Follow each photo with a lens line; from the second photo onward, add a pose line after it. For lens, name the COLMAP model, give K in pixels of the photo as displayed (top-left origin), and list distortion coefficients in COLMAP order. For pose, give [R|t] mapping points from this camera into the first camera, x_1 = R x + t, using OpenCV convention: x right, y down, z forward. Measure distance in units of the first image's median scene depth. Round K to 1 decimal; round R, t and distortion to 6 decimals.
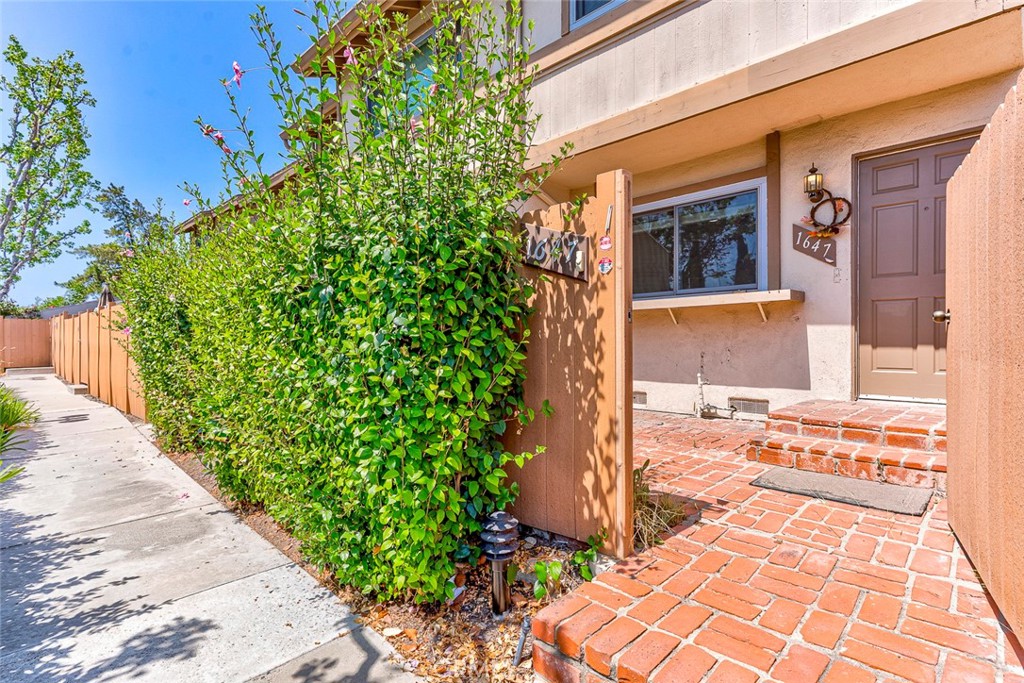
lens RADIAL K [[504.0, 0, 512.0], [0, 504.0, 341.5], [0, 0, 1]] dist [0.017510, -0.000166]
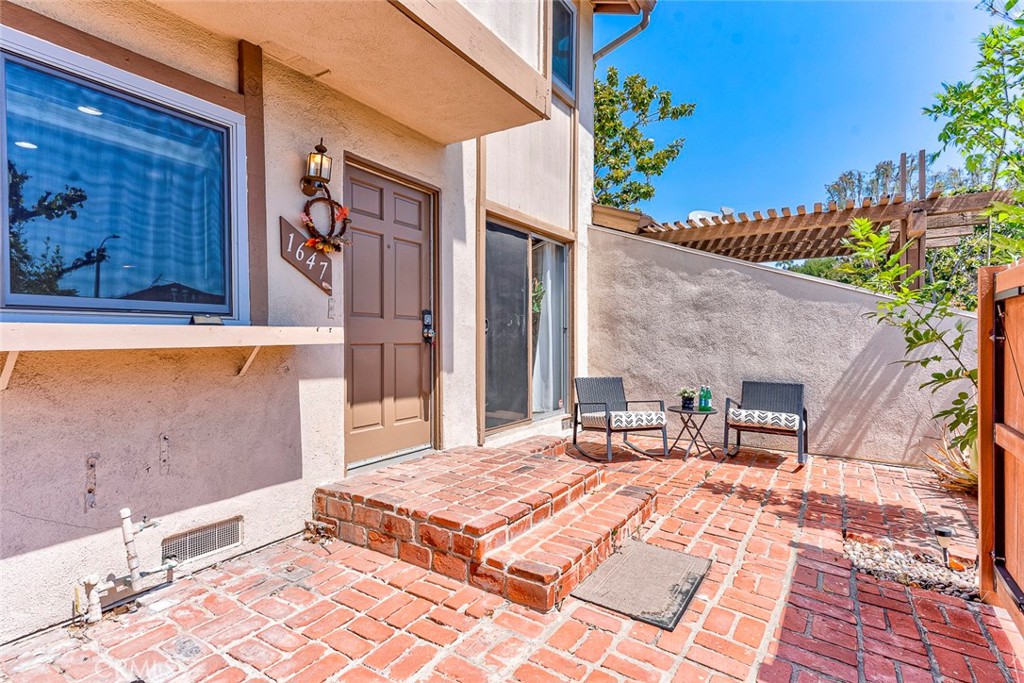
lens RADIAL K [[507.5, 0, 525.1], [0, 507.5, 342.9], [0, 0, 1]] dist [0.014912, 0.000105]
pose [[-0.211300, 0.001602, 0.977420, -0.119707], [0.007166, 0.999974, -0.000090, -0.078119], [-0.977395, 0.006985, -0.211306, 0.872783]]
